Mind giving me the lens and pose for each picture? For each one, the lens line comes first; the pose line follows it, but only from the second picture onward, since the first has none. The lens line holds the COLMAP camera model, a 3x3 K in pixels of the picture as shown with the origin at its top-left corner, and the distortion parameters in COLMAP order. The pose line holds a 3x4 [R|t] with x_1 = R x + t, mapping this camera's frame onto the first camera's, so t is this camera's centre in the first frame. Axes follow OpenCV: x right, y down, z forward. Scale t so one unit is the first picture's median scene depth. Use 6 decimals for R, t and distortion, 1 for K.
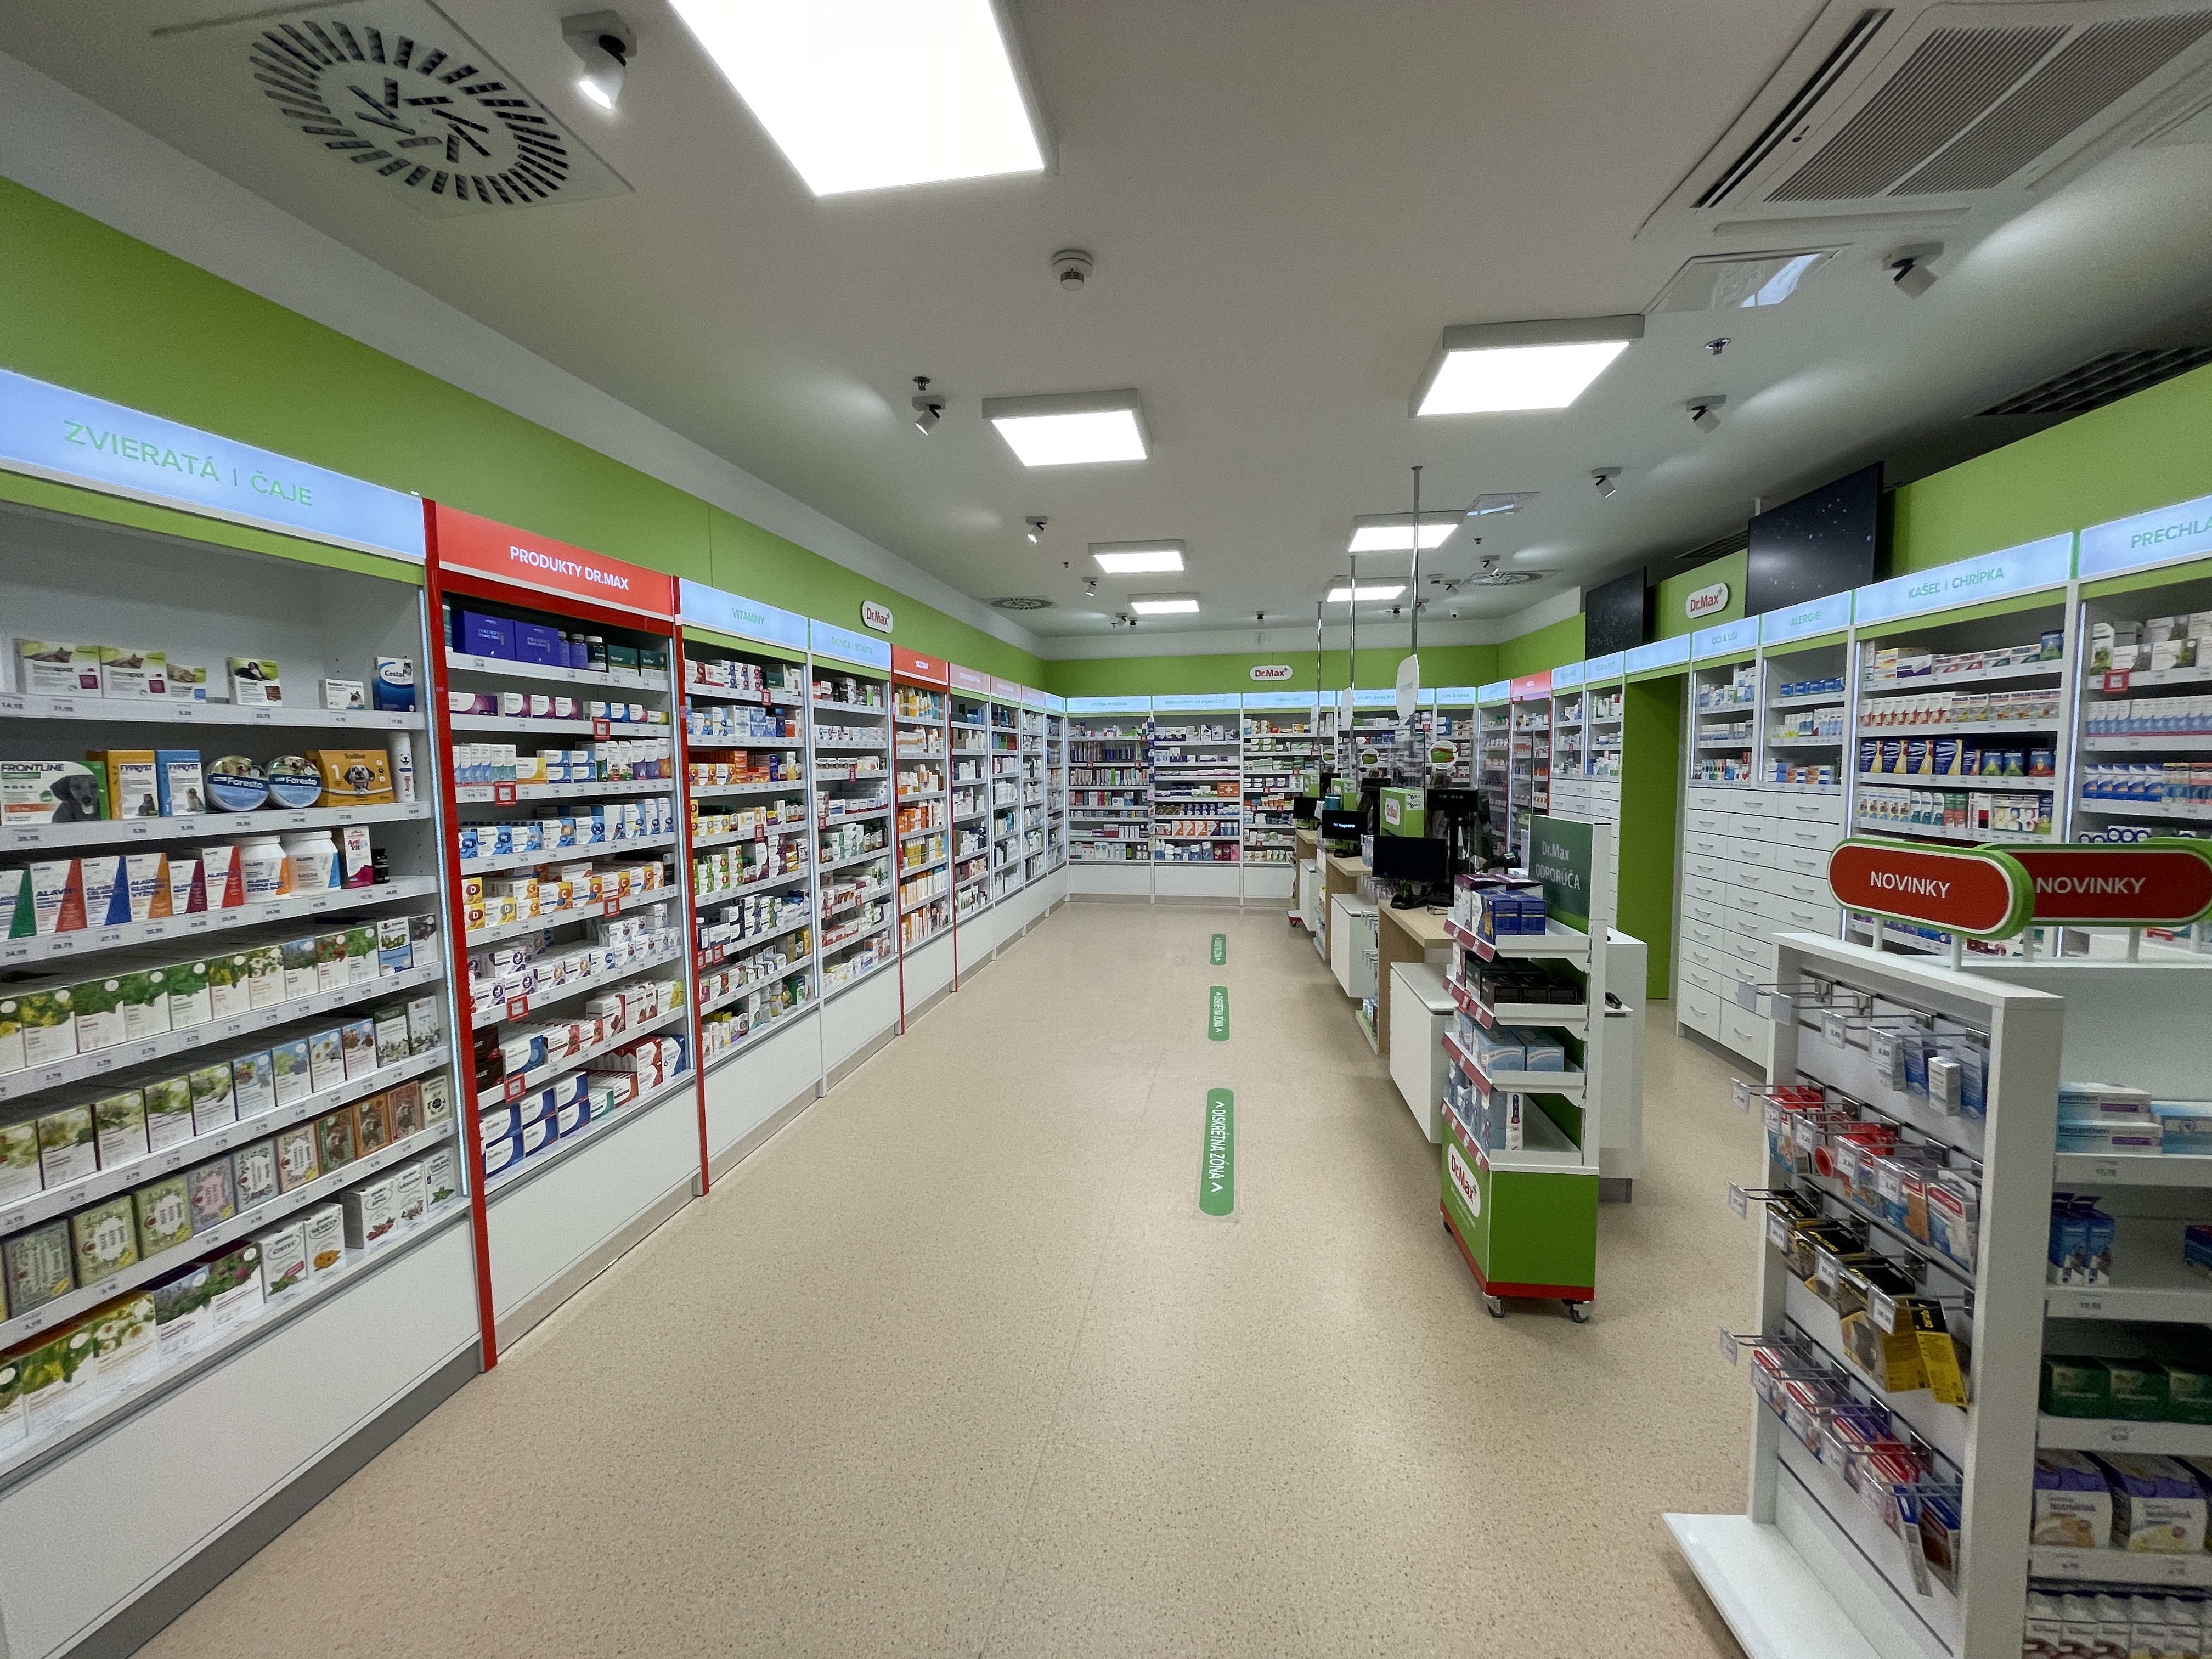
lens RADIAL K [[893.7, 0, 1110.2], [0, 893.7, 831.1], [0, 0, 1]] dist [0.001546, 0.000233]
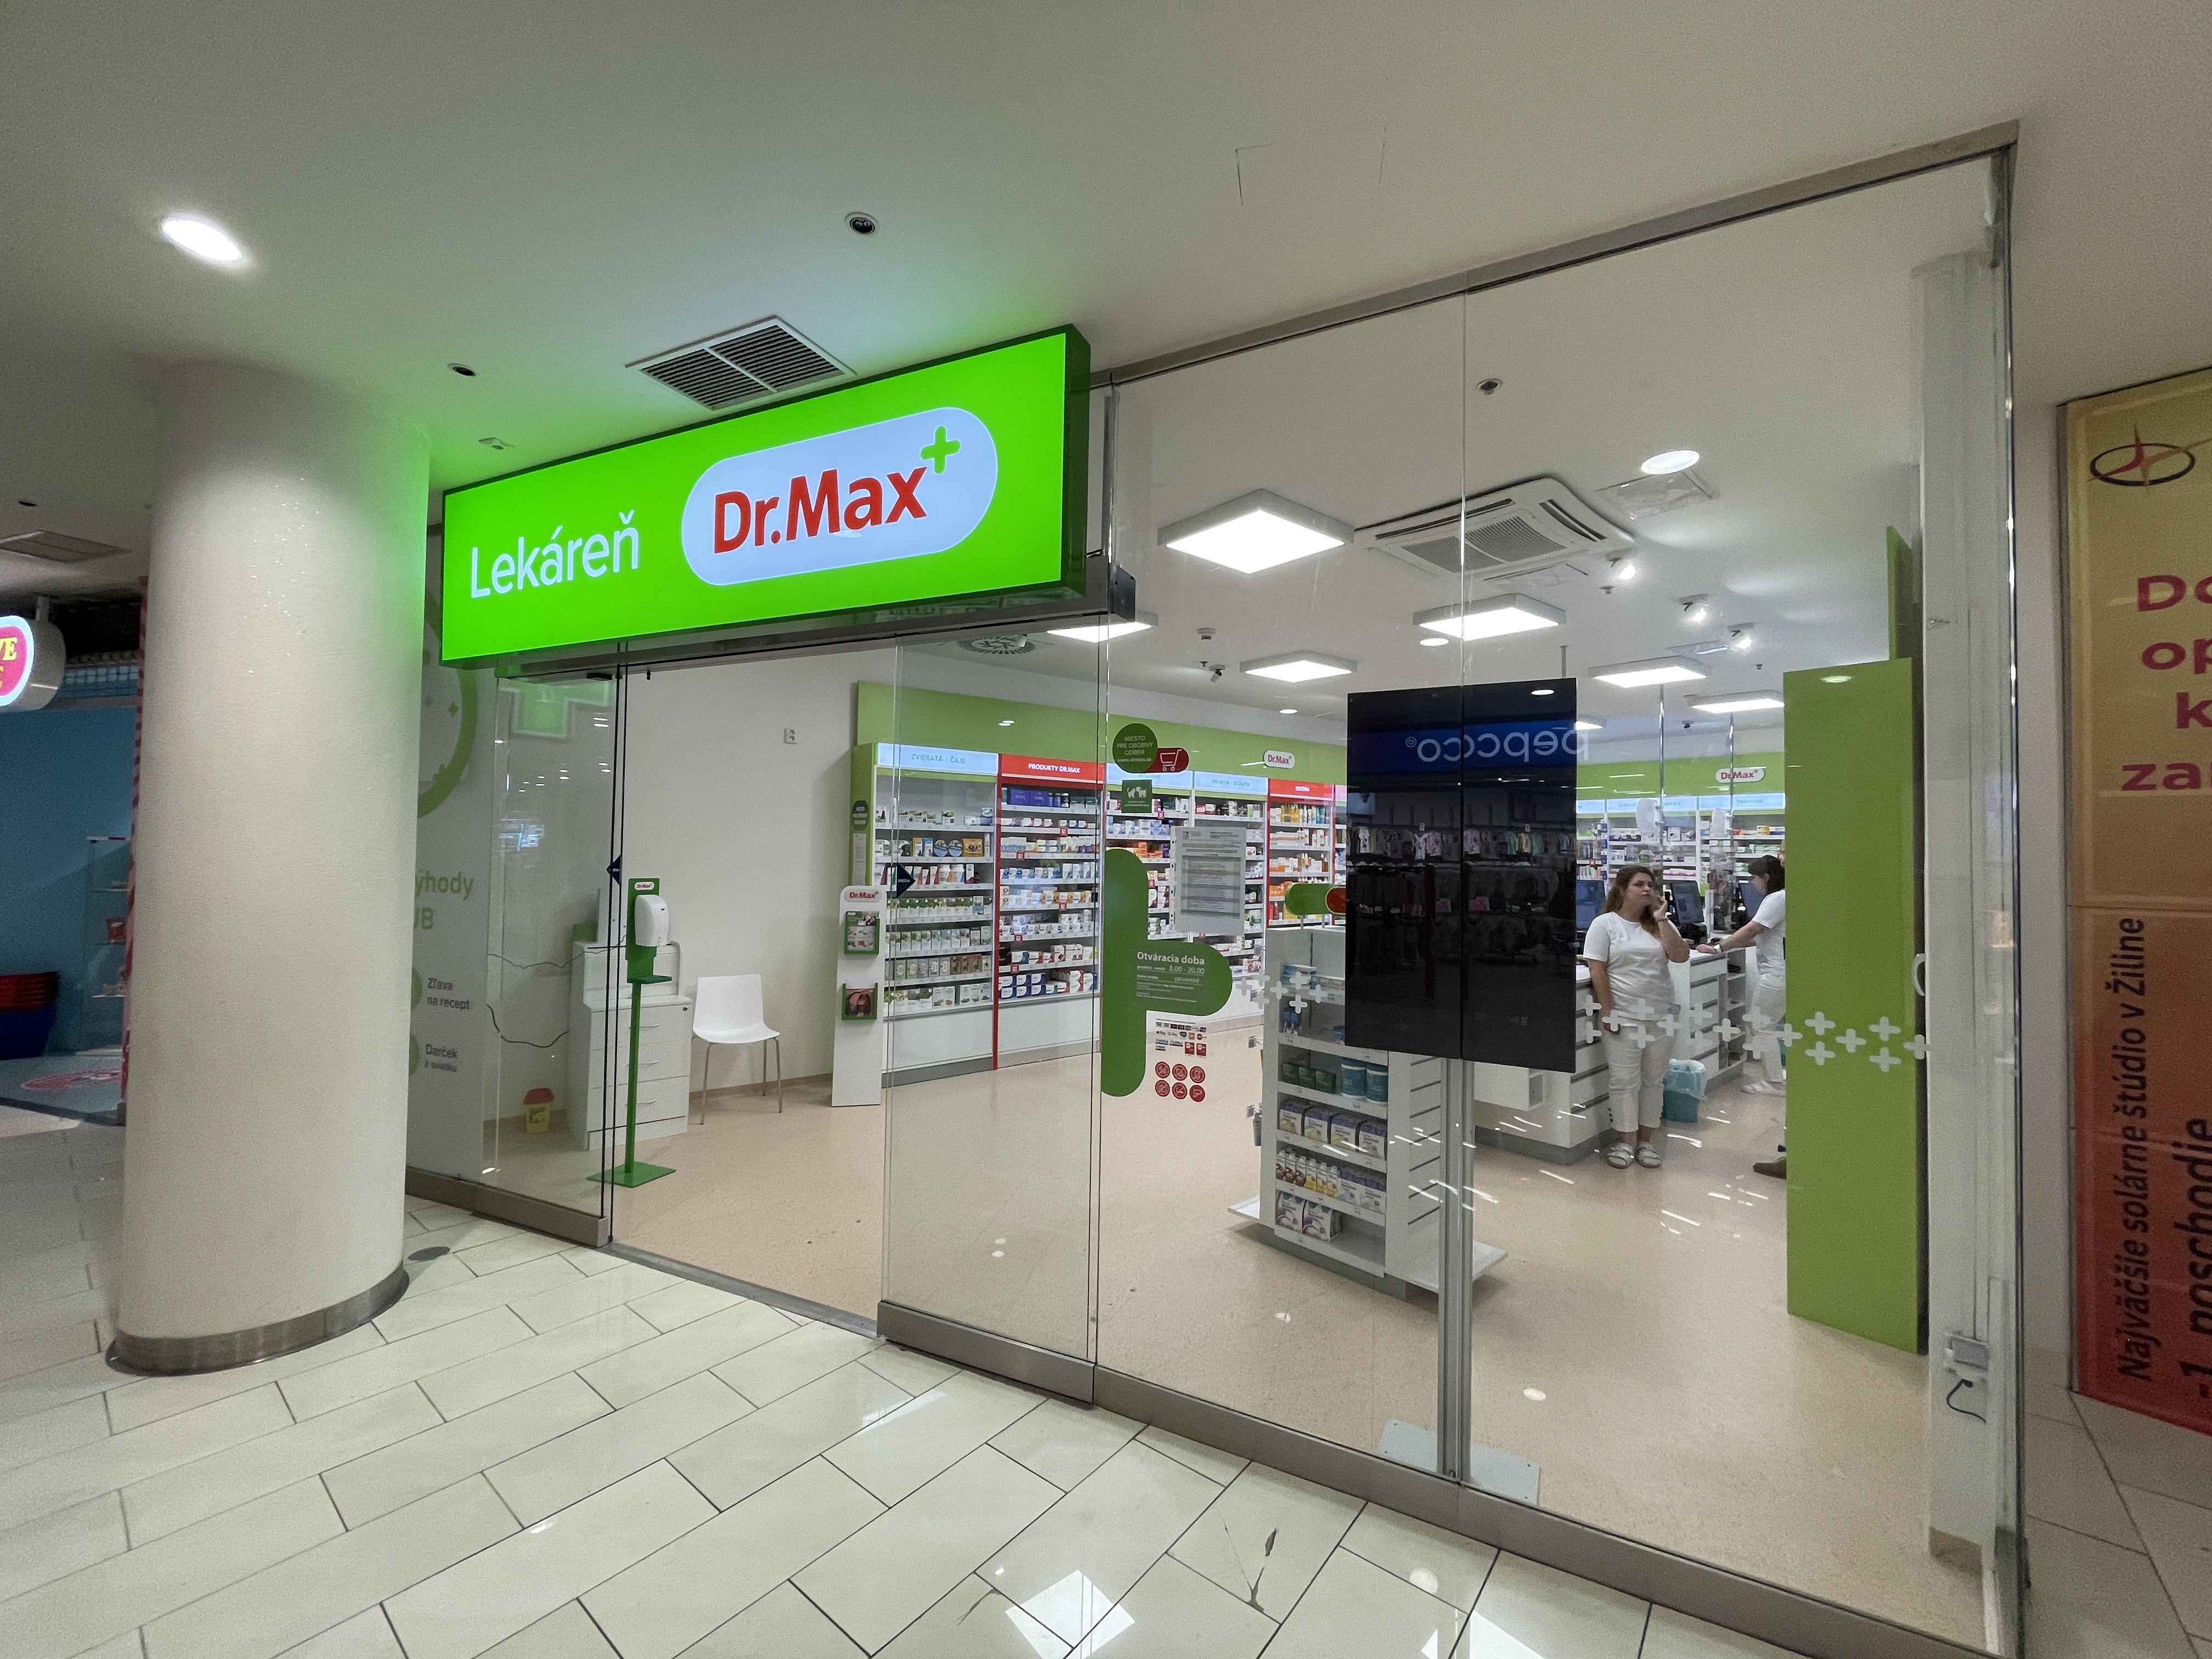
lens RADIAL K [[893.7, 0, 1107.9], [0, 893.7, 827.9], [0, 0, 1]] dist [0.001546, 0.000233]
pose [[0.740278, 0.006096, -0.672273, 1.237908], [-0.079237, 0.993781, -0.078241, 0.059590], [0.667615, 0.111189, 0.736157, -0.751528]]
